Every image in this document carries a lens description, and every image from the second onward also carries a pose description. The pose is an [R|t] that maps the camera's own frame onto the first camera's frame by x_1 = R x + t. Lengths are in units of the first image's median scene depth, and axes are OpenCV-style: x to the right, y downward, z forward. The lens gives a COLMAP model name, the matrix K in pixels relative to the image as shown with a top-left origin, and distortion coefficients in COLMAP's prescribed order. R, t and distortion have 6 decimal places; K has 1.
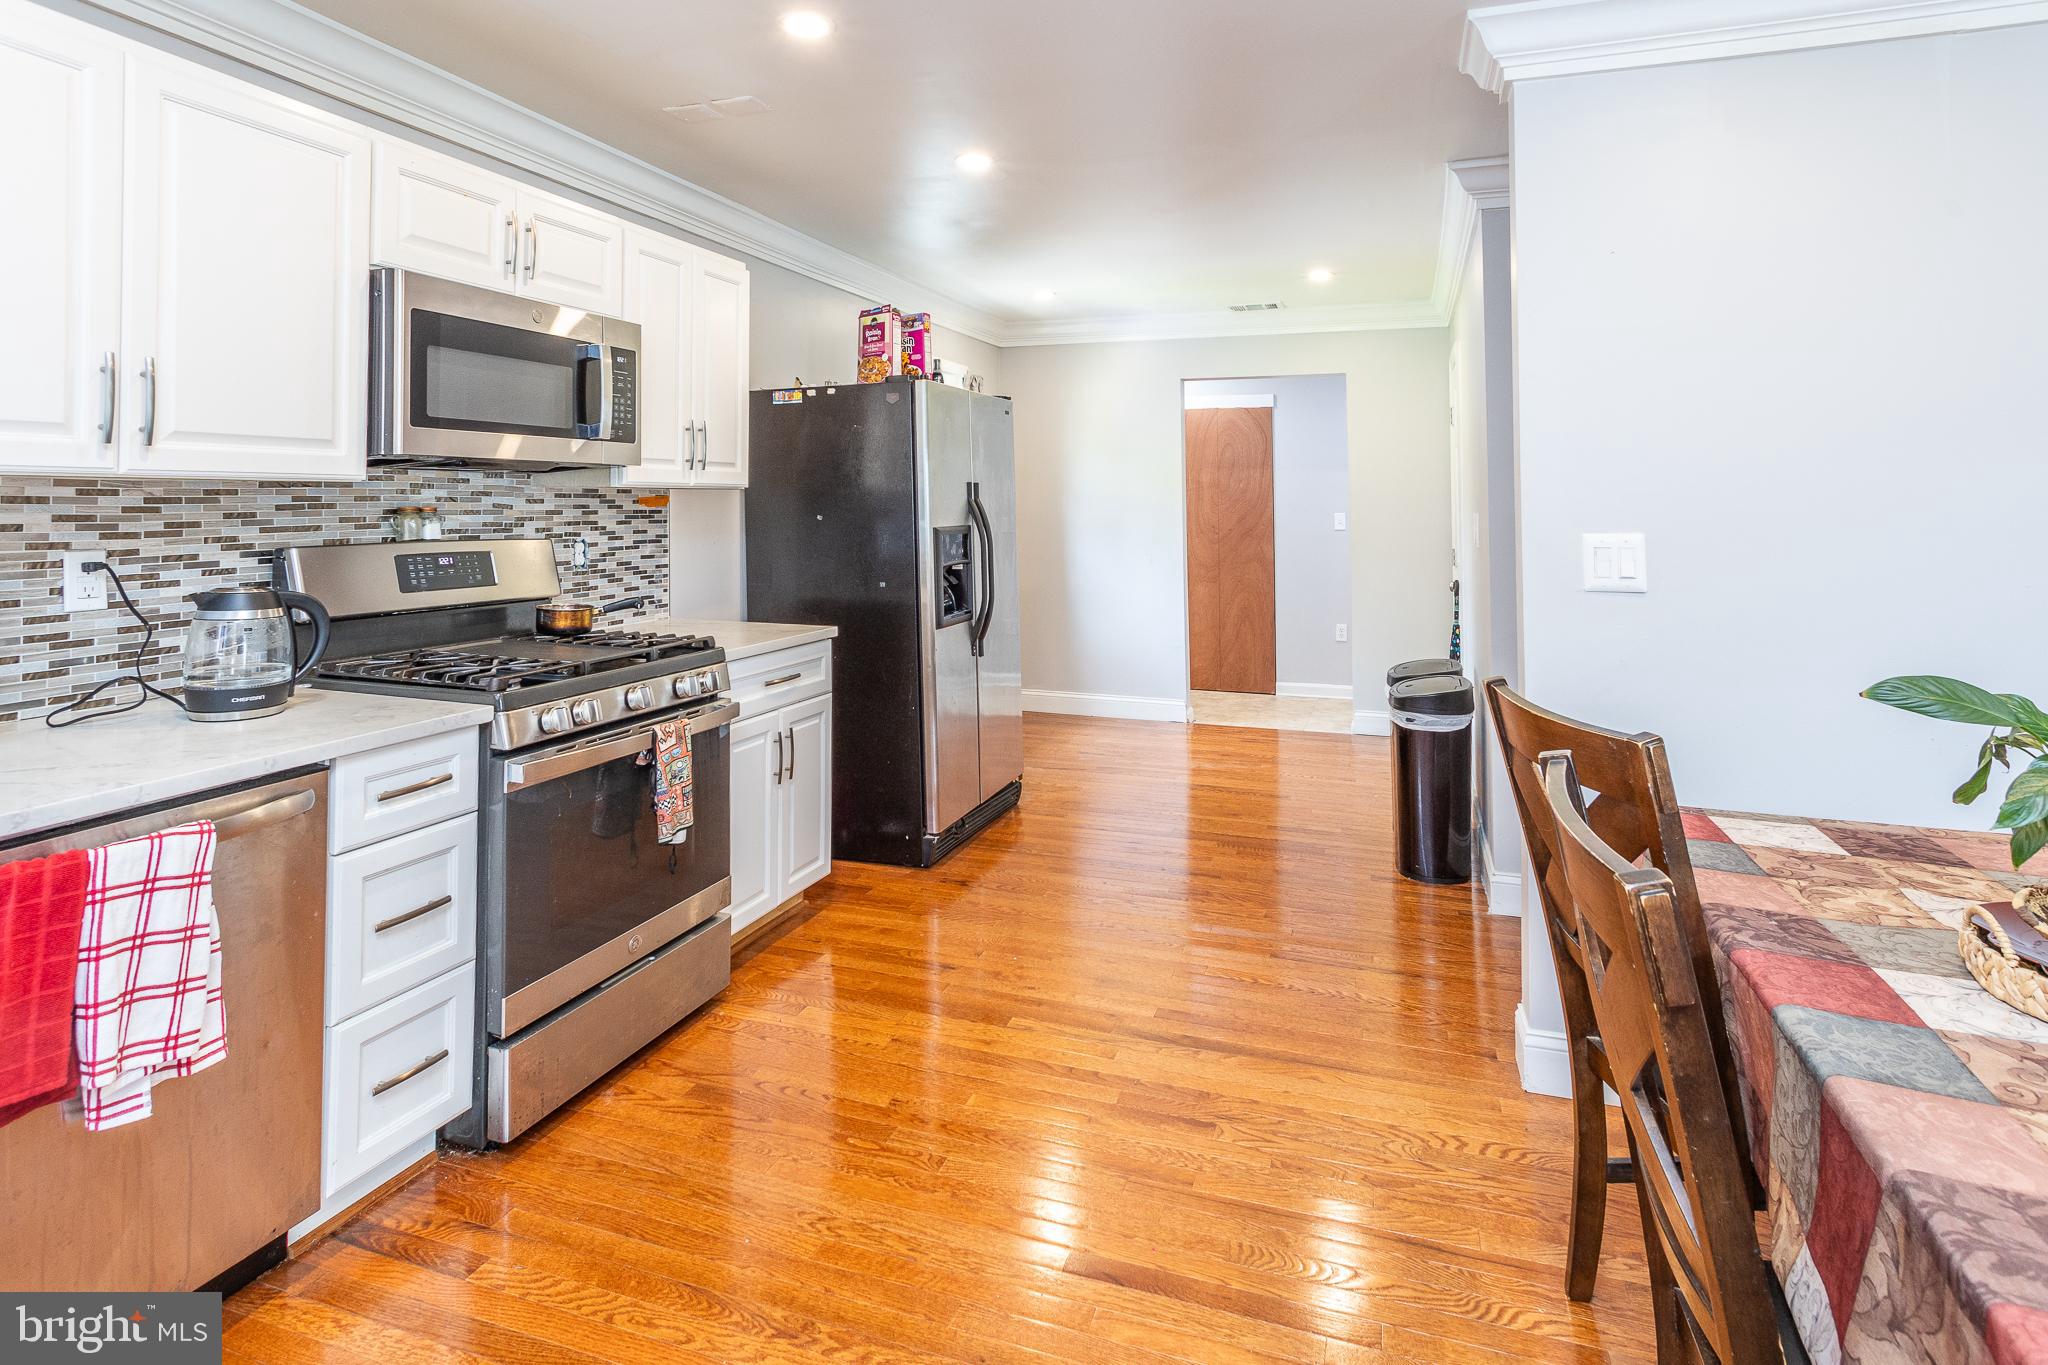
lens RADIAL K [[1077.0, 0, 1035.3], [0, 1077.0, 467.4], [0, 0, 1]] dist [-0.003970, 0.008067]
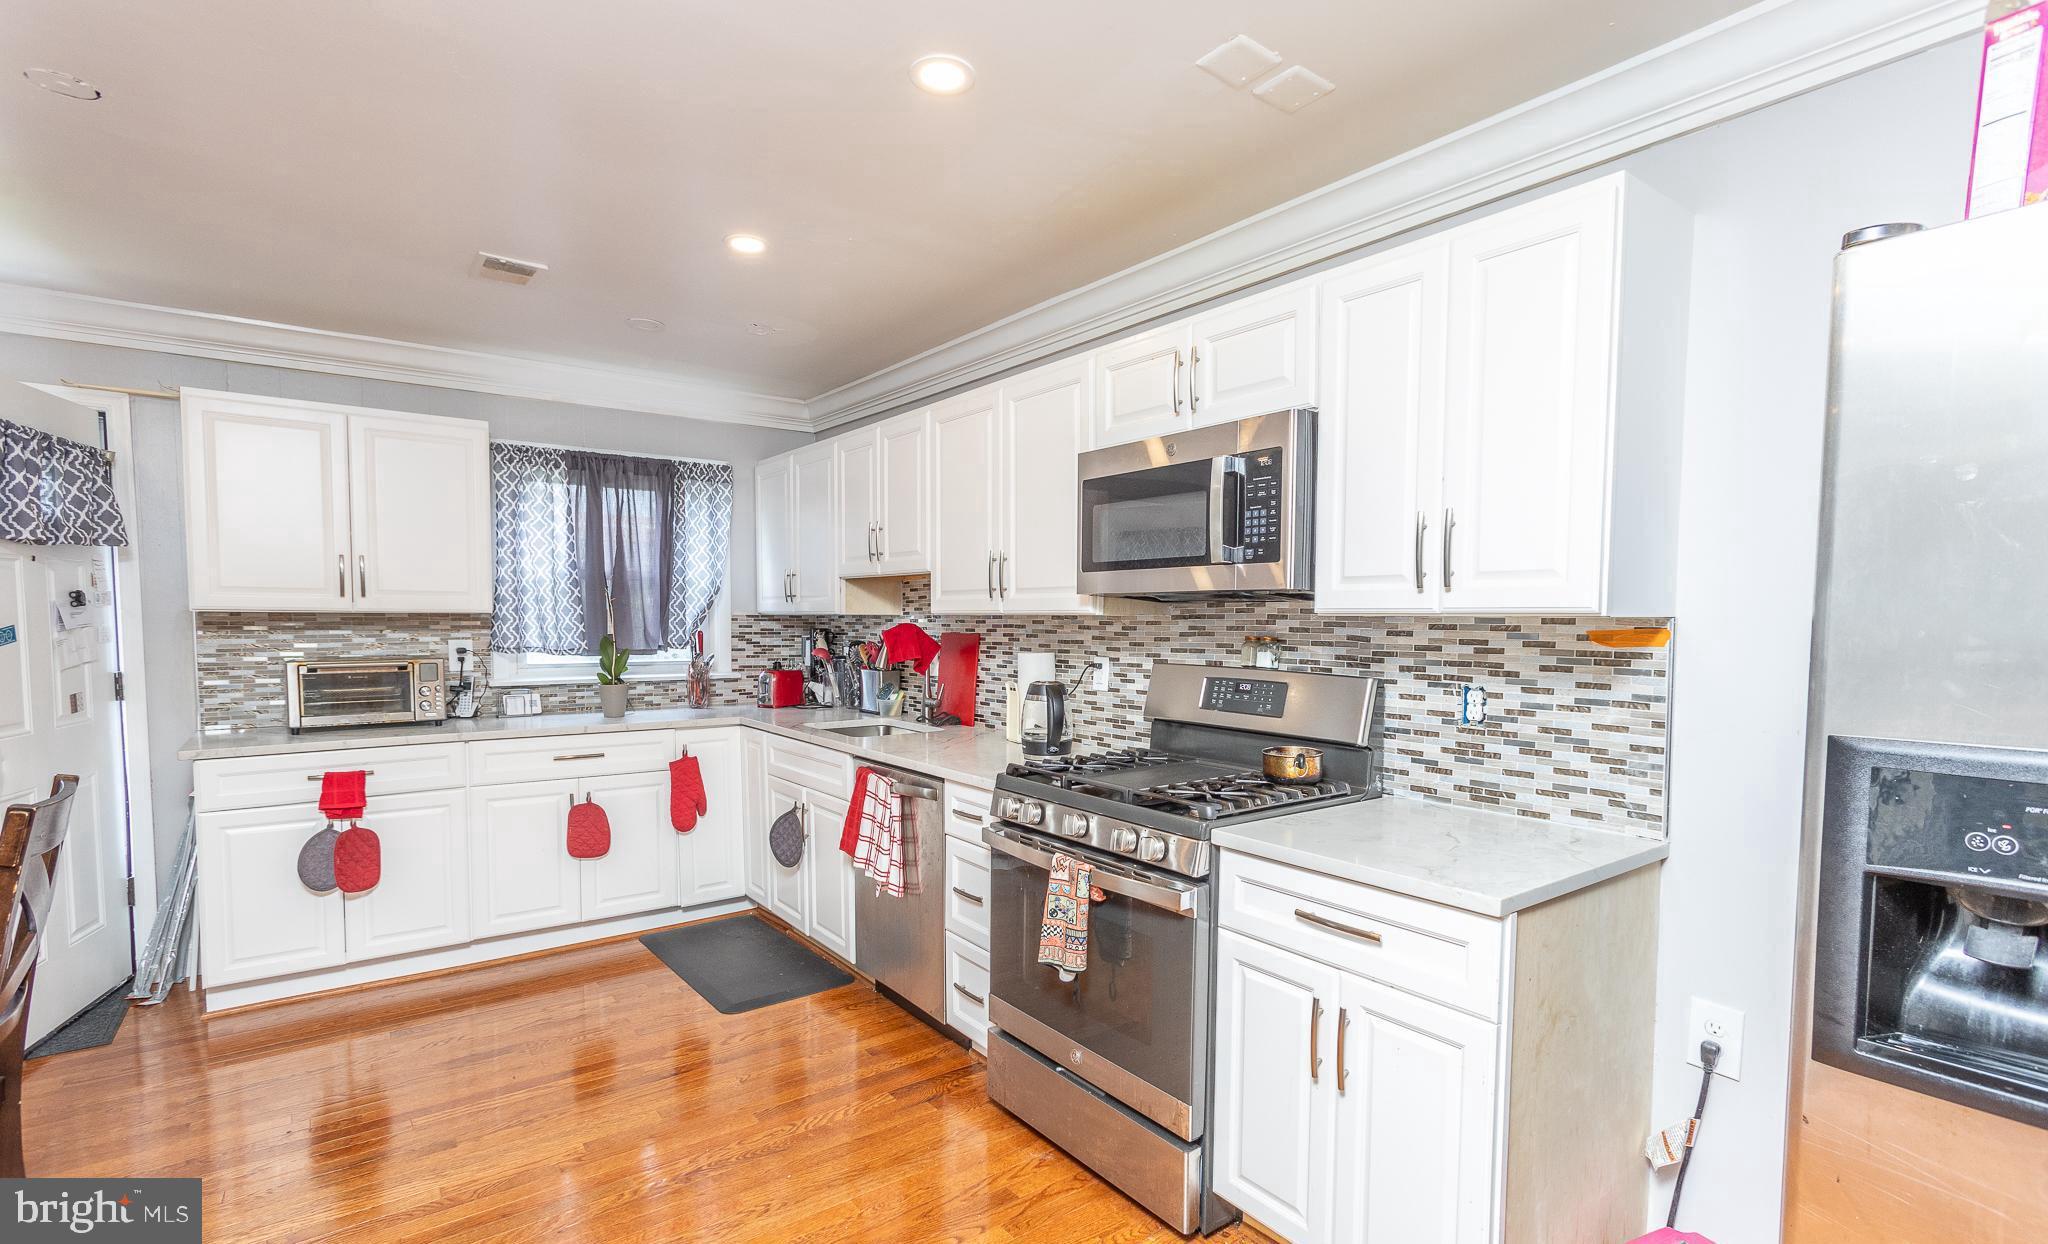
lens RADIAL K [[1014.9, 0, 1047.8], [0, 1014.9, 691.7], [0, 0, 1]] dist [-0.021930, 0.017959]
pose [[-0.570722, 0.050926, -0.819563, 0.403671], [0.015731, 0.998570, 0.051094, 0.037919], [0.820993, 0.016268, -0.570707, 1.455561]]
